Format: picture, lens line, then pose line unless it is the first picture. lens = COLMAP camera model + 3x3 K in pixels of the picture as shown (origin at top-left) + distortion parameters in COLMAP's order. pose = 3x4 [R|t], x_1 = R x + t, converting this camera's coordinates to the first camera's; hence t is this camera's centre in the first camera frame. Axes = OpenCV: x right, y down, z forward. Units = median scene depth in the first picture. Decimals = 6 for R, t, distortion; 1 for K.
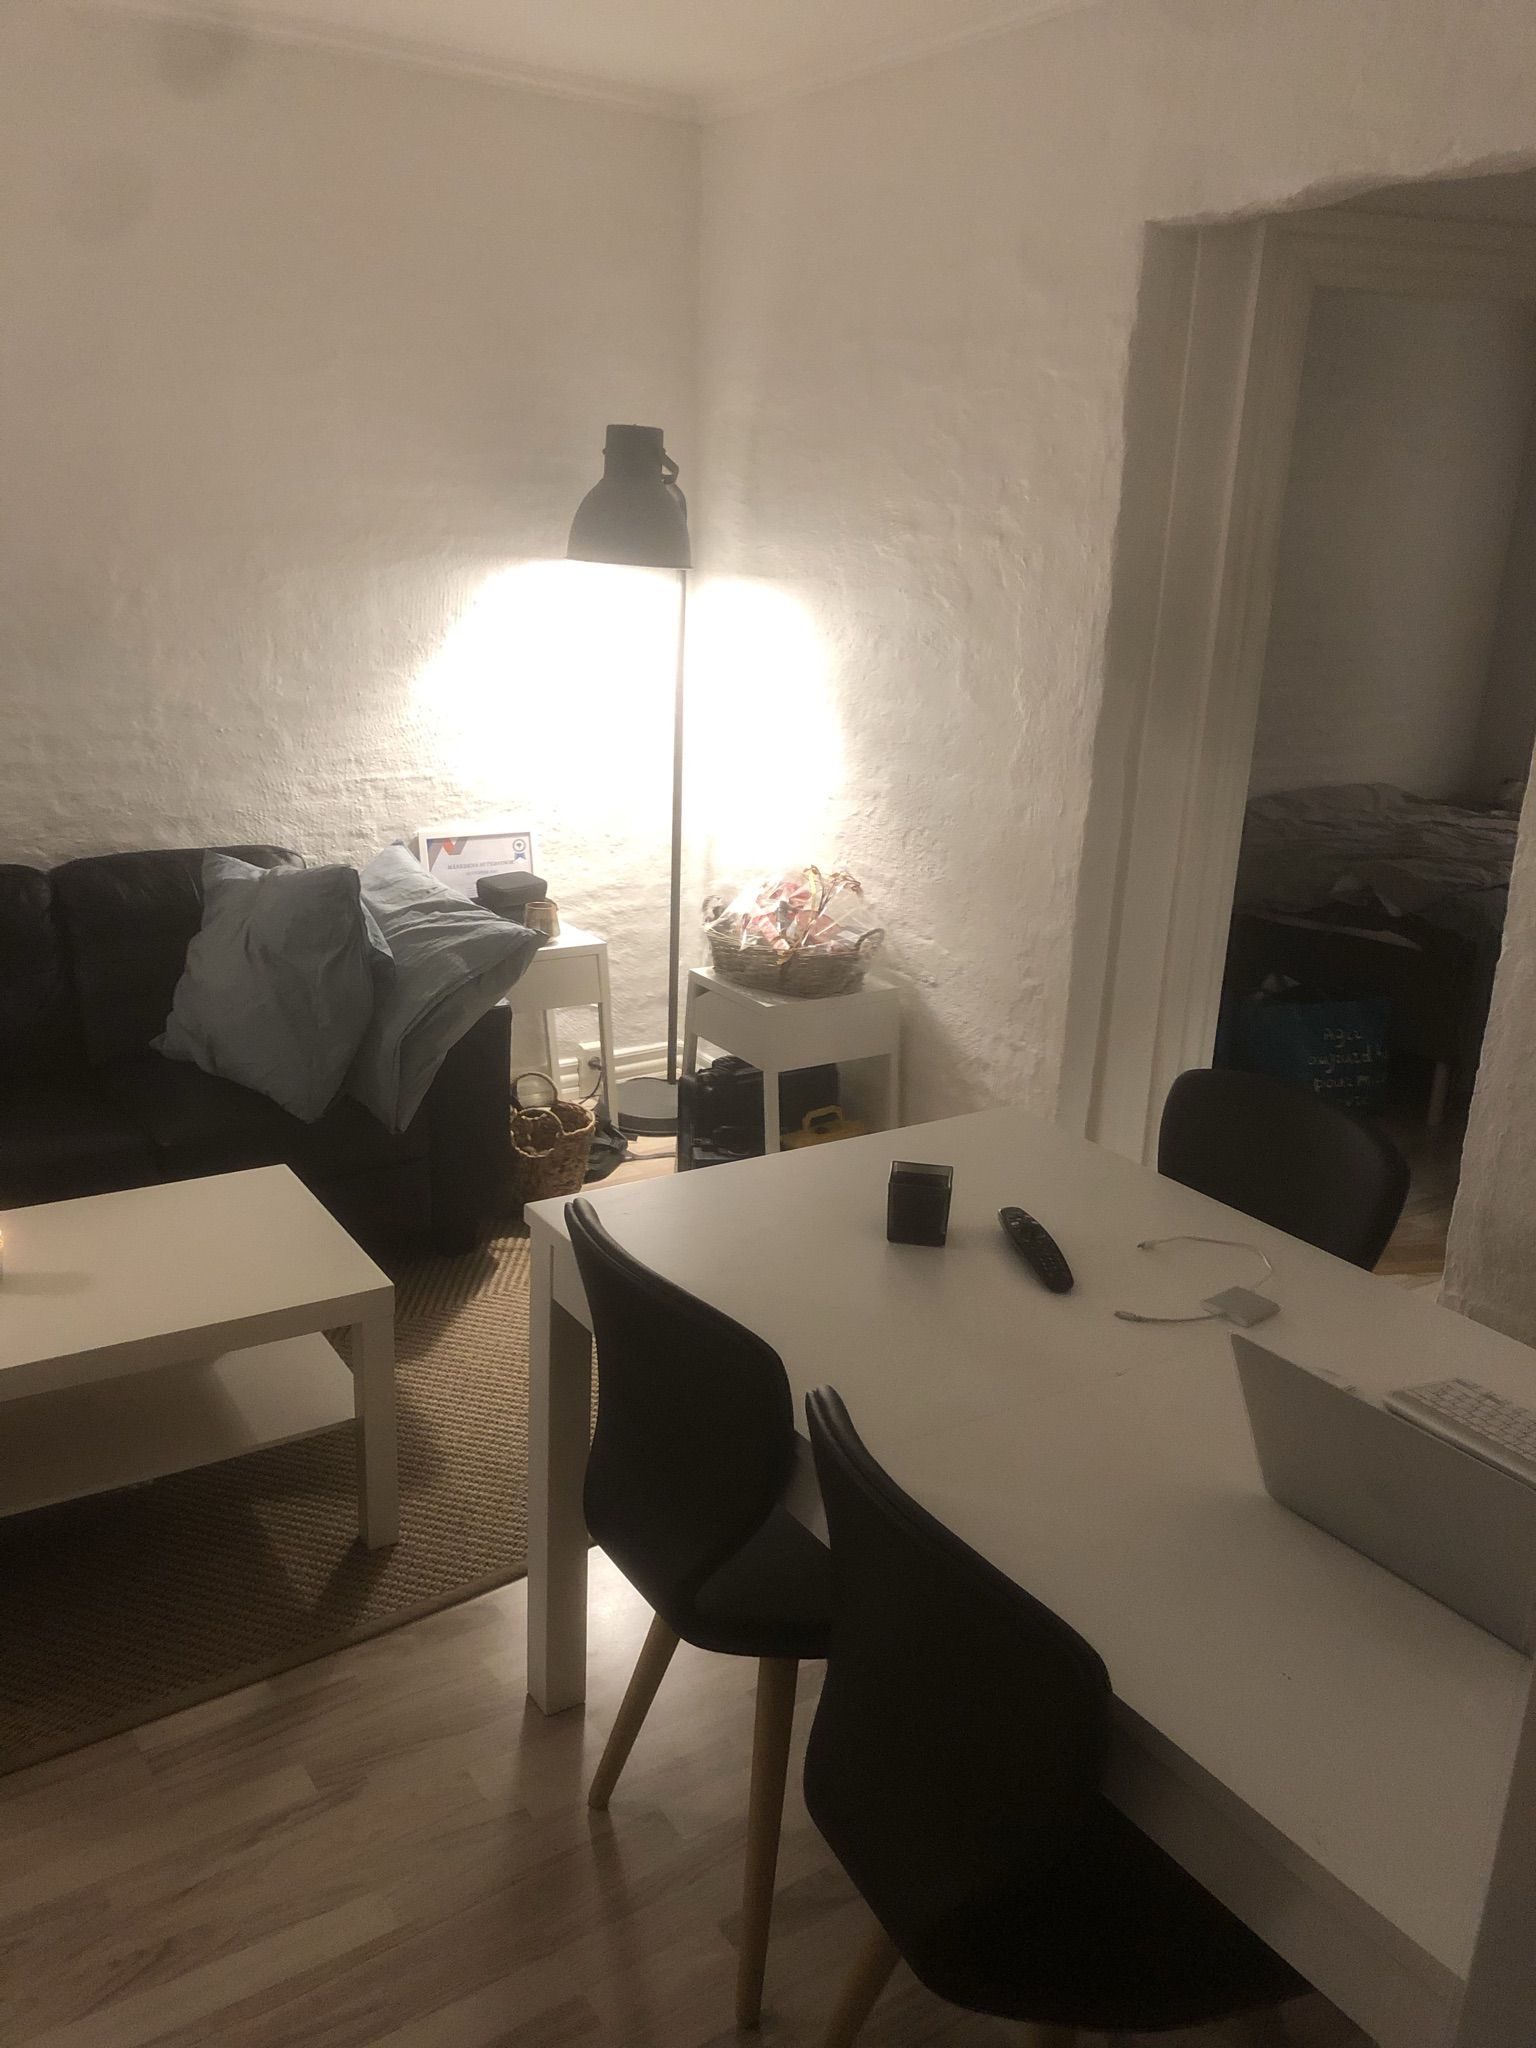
lens RADIAL K [[1669.4, 0, 765.2], [0, 1669.4, 1008.2], [0, 0, 1]] dist [0.007465, 0.003412]
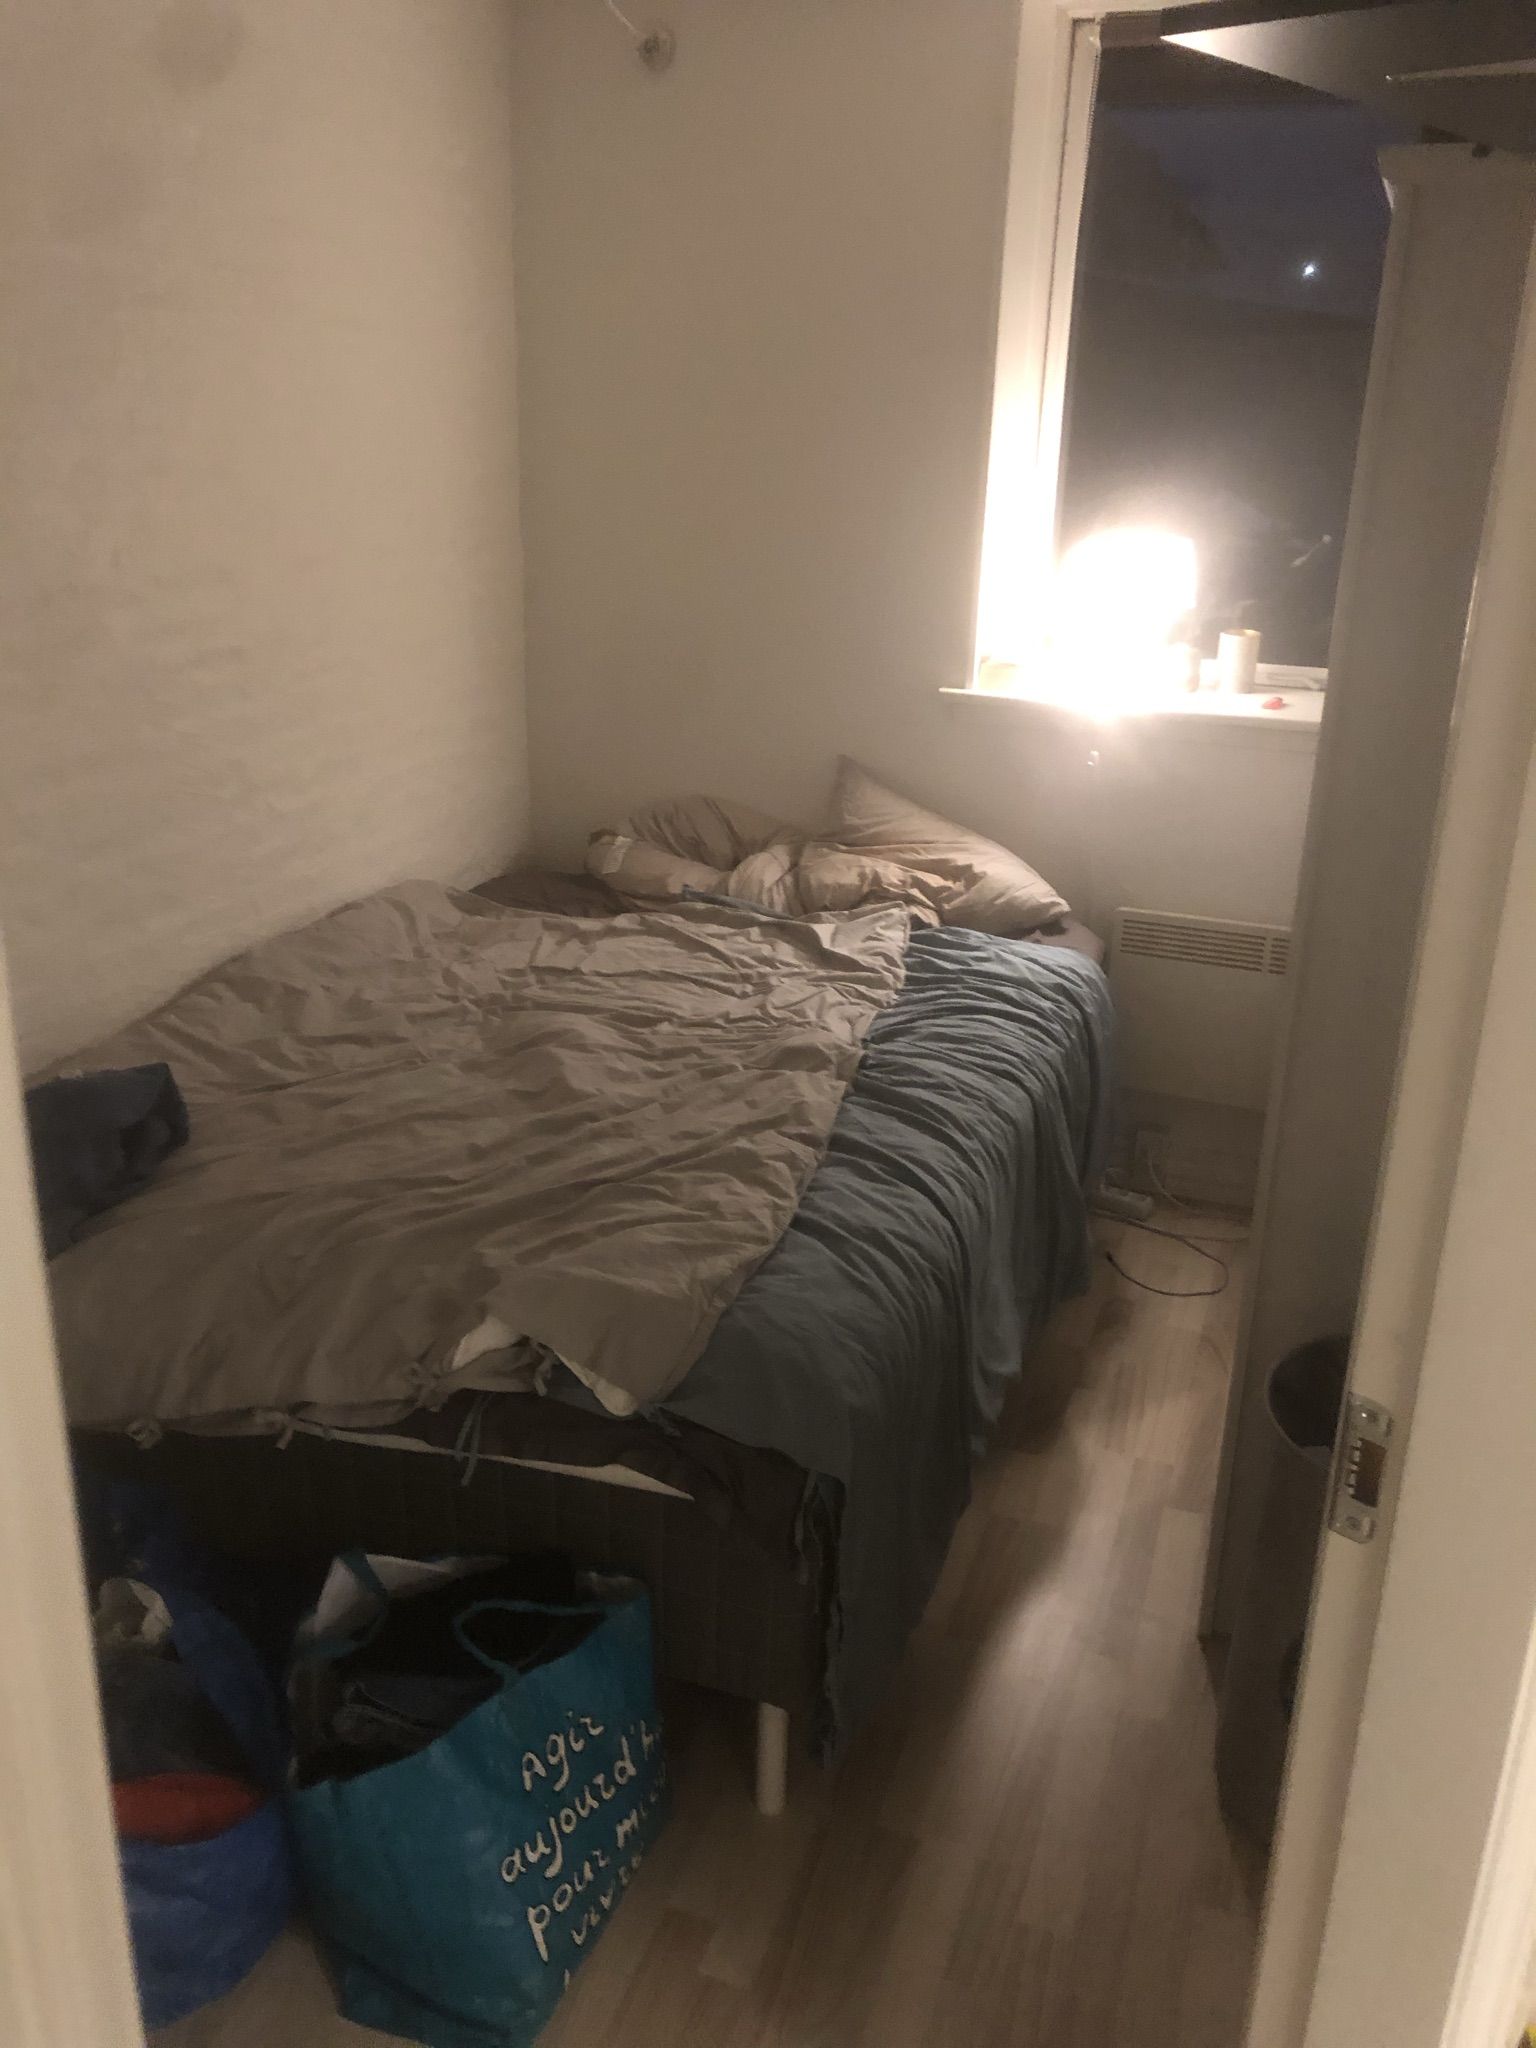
lens RADIAL K [[1669.4, 0, 765.2], [0, 1669.4, 1008.2], [0, 0, 1]] dist [0.007465, 0.003412]
pose [[0.807266, -0.213671, 0.550151, 0.055752], [0.176045, 0.976905, 0.121098, -0.051458], [-0.563320, -0.000907, 0.826238, 0.176113]]
